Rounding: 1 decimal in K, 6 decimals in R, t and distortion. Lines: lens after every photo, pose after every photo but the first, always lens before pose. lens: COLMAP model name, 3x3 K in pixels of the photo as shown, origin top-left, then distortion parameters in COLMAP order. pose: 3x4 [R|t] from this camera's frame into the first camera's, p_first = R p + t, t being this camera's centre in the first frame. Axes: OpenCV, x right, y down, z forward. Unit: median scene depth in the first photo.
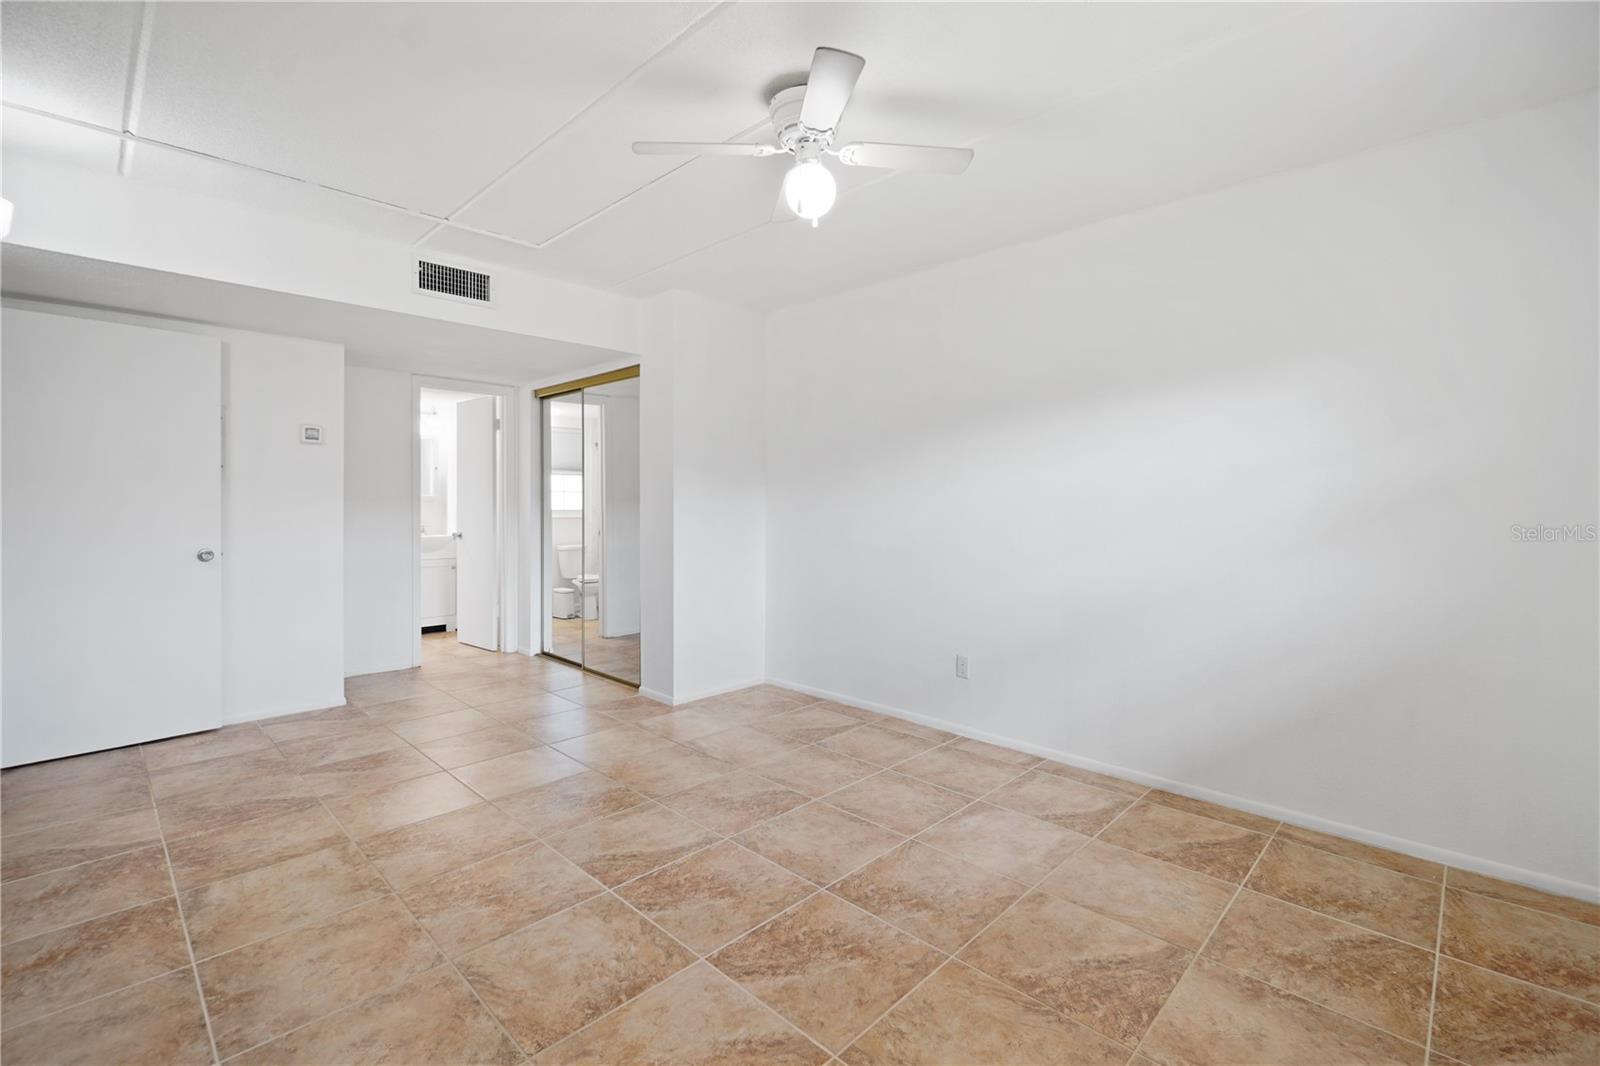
lens RADIAL K [[704.7, 0, 801.9], [0, 704.7, 523.9], [0, 0, 1]] dist [-0.000718, -0.001781]
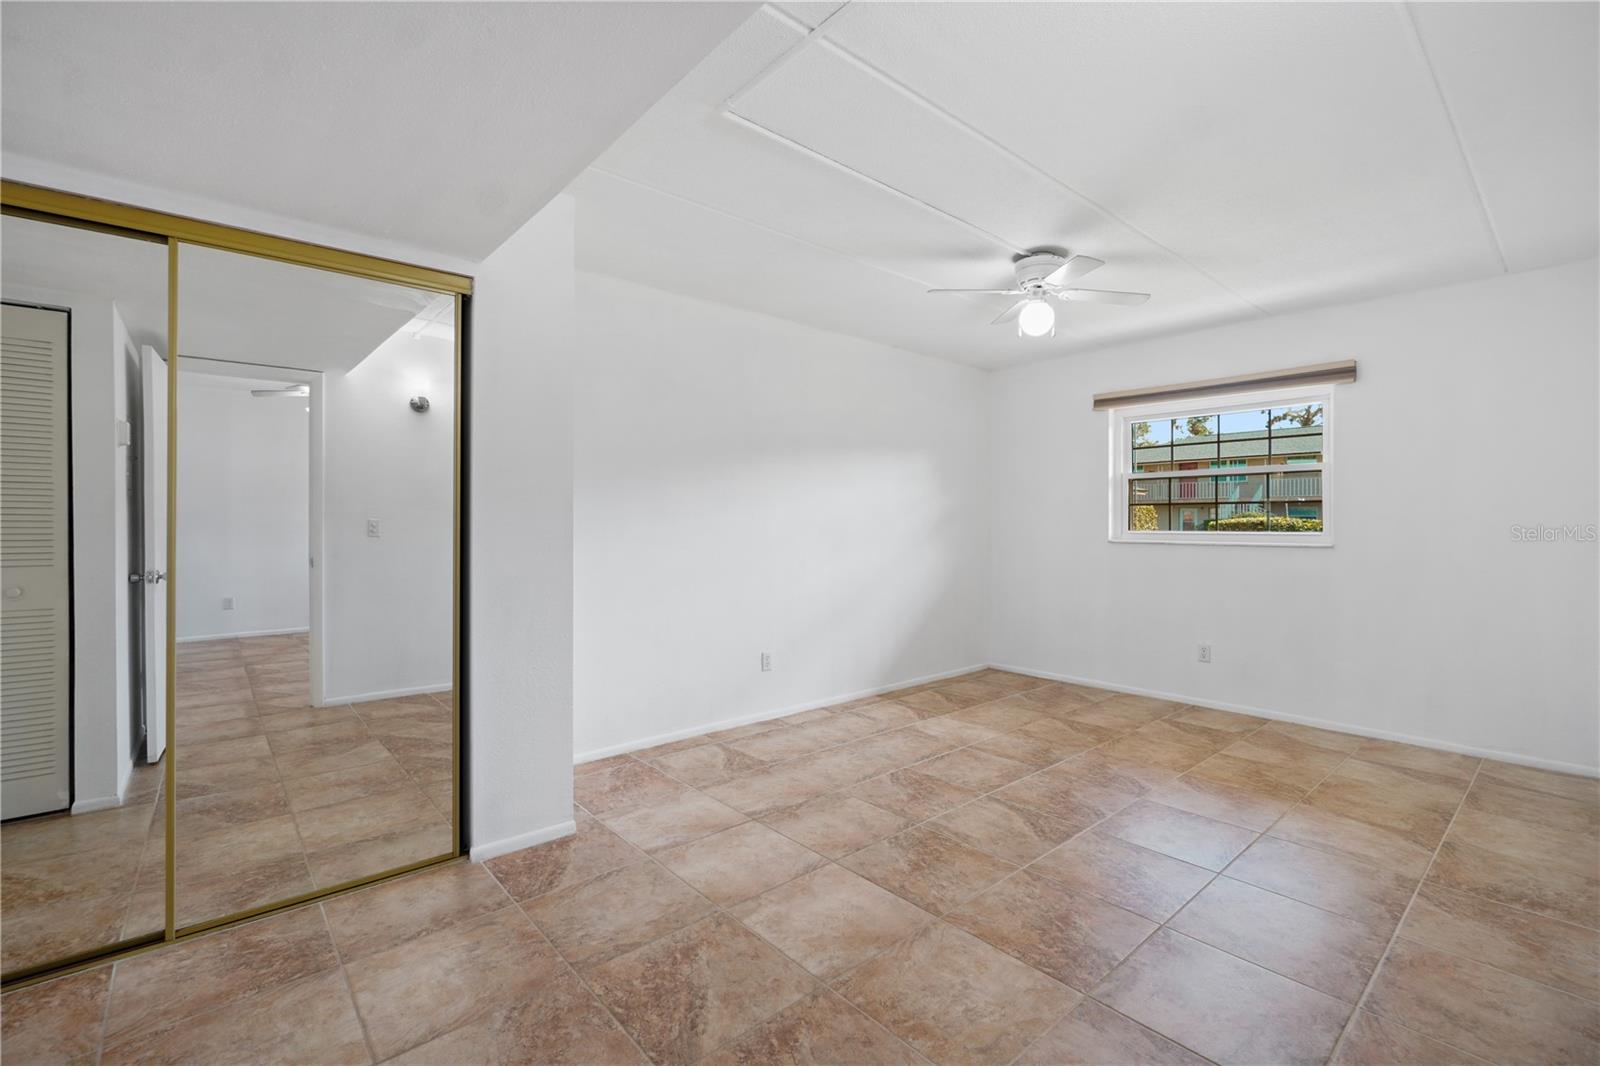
lens RADIAL K [[704.7, 0, 801.6], [0, 704.7, 527.9], [0, 0, 1]] dist [-0.000718, -0.001781]
pose [[0.078707, -0.010717, 0.996840, -1.226398], [0.028460, 0.999559, 0.008499, -0.039906], [-0.996491, 0.027701, 0.078977, 1.087038]]
